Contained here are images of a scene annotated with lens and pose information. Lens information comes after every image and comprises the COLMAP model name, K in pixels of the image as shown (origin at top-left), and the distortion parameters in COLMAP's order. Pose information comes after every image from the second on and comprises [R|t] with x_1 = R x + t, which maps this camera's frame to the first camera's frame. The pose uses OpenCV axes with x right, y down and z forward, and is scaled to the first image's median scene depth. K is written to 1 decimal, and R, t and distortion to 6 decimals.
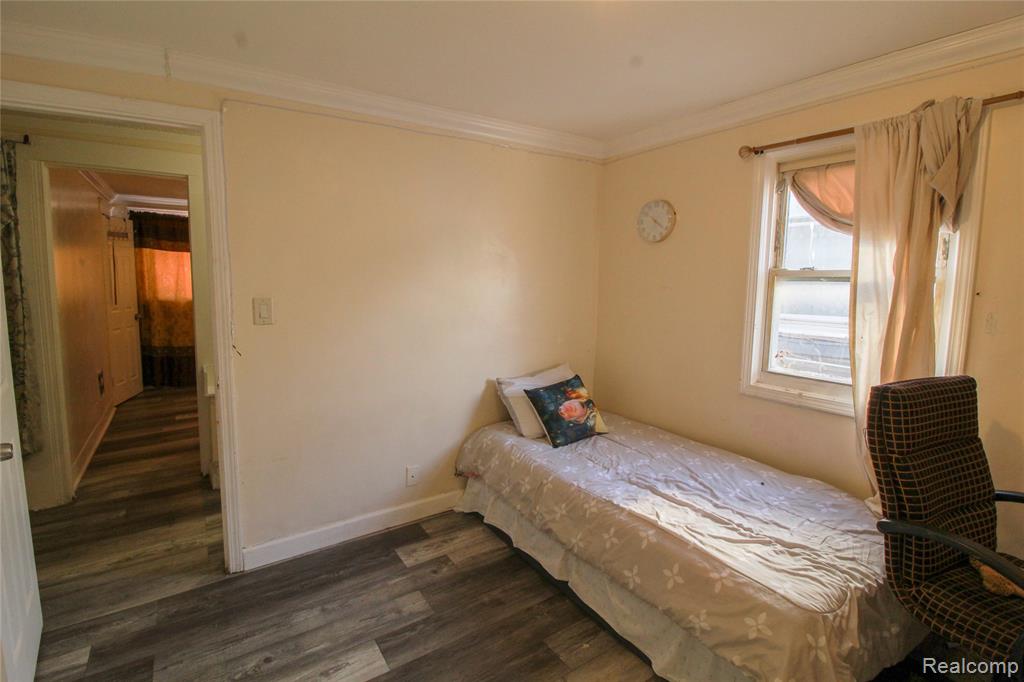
lens RADIAL K [[476.8, 0, 510.1], [0, 476.8, 328.7], [0, 0, 1]] dist [-0.000746, -0.014497]
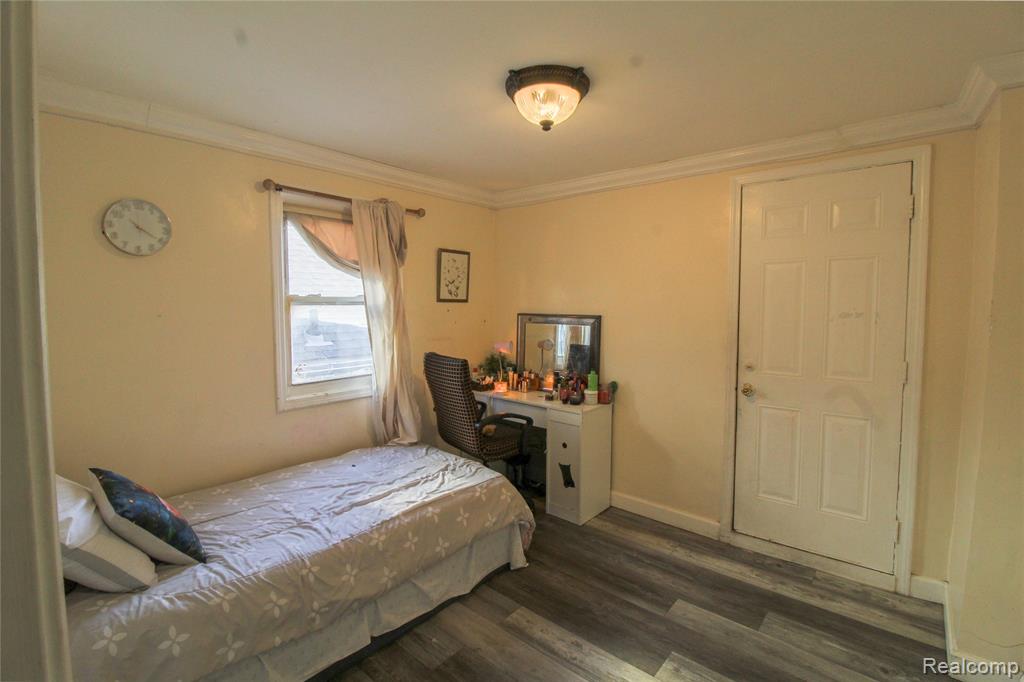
lens RADIAL K [[476.8, 0, 510.1], [0, 476.8, 328.7], [0, 0, 1]] dist [-0.000746, -0.014497]
pose [[-0.266668, -0.065944, 0.961530, -0.788791], [0.093923, 0.991130, 0.094022, -0.117365], [-0.959201, 0.115382, -0.258109, 0.908682]]
